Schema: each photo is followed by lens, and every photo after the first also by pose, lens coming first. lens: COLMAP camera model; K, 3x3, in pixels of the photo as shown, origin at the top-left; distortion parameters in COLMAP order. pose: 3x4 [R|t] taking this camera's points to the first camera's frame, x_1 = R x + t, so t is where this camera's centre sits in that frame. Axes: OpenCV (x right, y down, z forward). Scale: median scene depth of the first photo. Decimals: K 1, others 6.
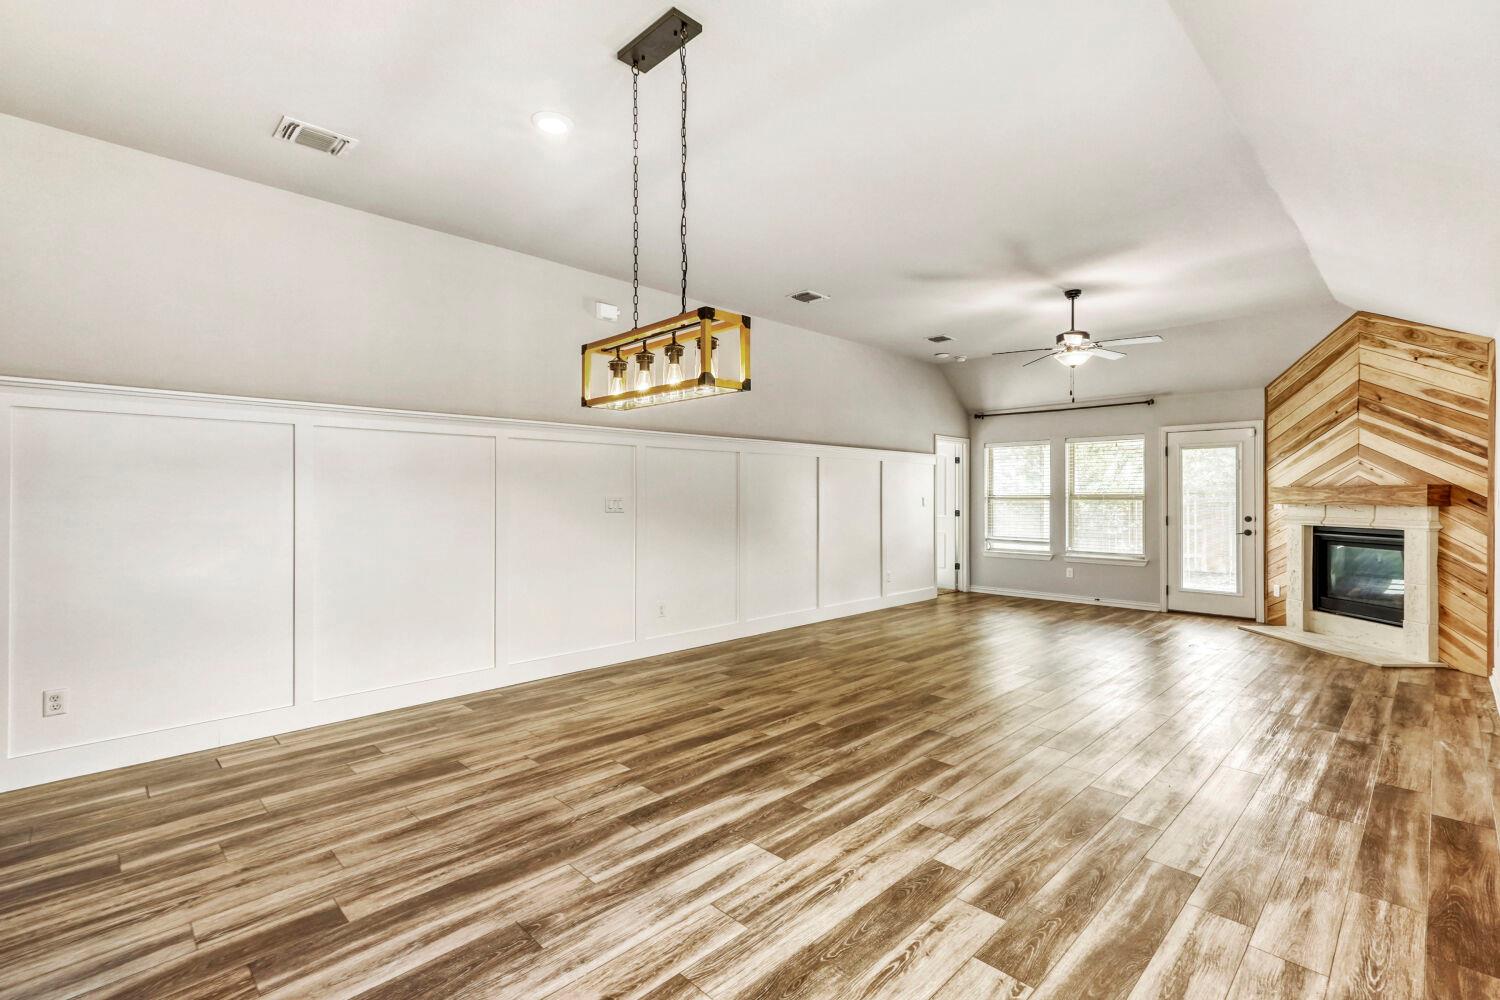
lens RADIAL K [[680.1, 0, 750.0], [0, 680.1, 500.0], [0, 0, 1]] dist [0.014750, 0.000265]
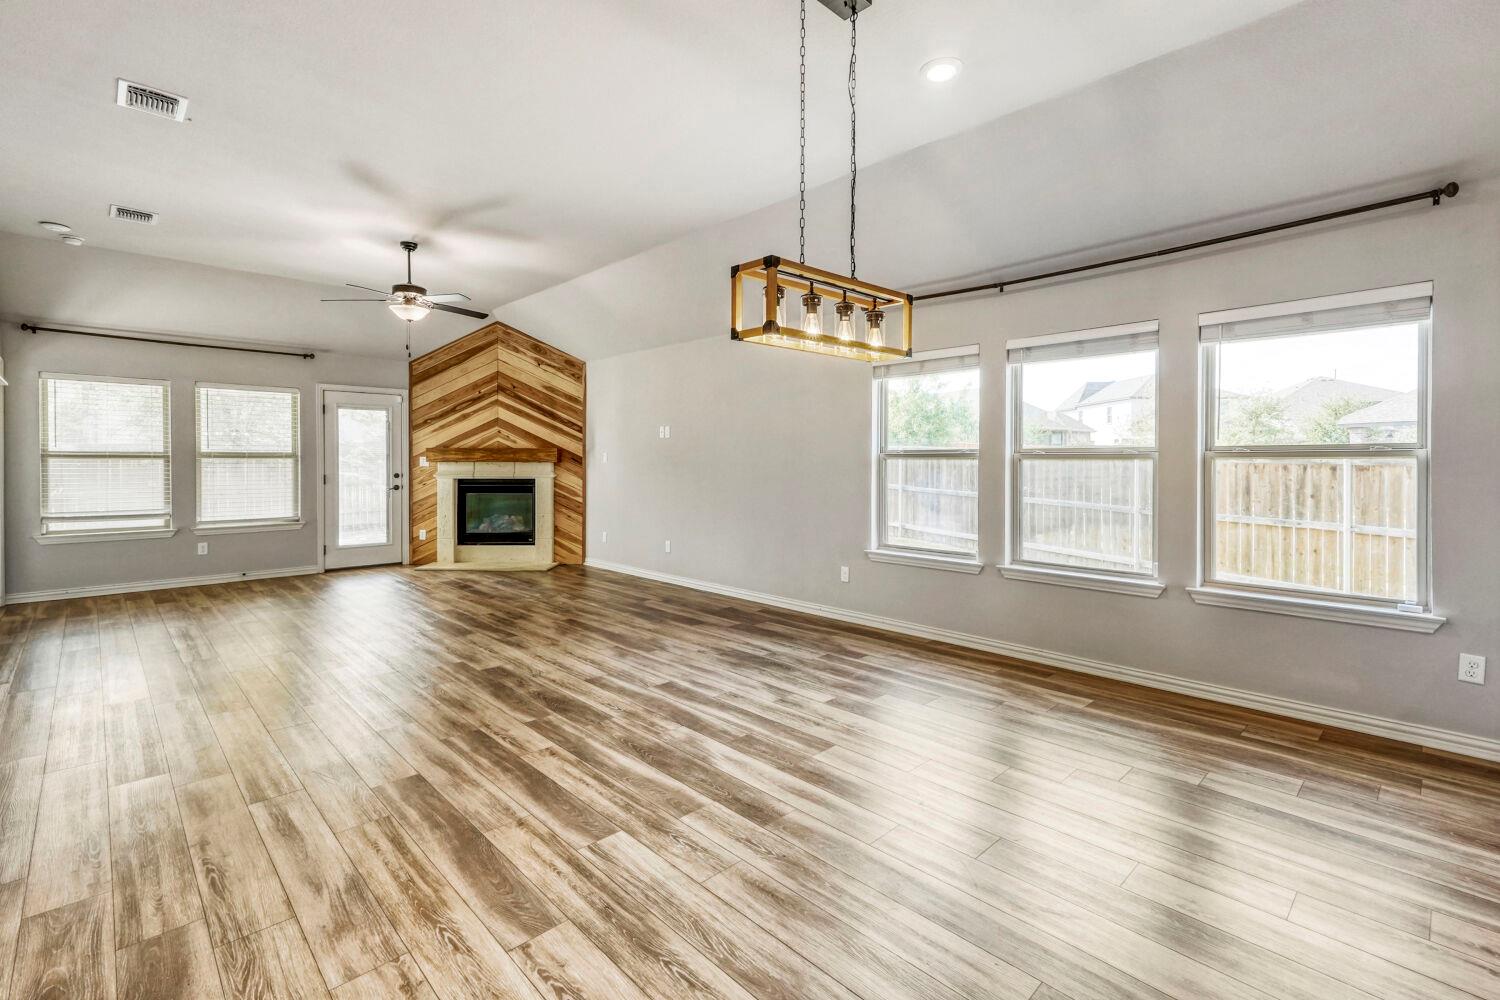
lens RADIAL K [[675.7, 0, 777.3], [0, 675.7, 464.7], [0, 0, 1]] dist [0.001721, 0.000307]
pose [[-0.018012, -0.005186, 0.999824, -0.503013], [0.002260, 0.999984, 0.005228, 0.007111], [-0.999835, 0.002354, -0.018000, 0.489048]]
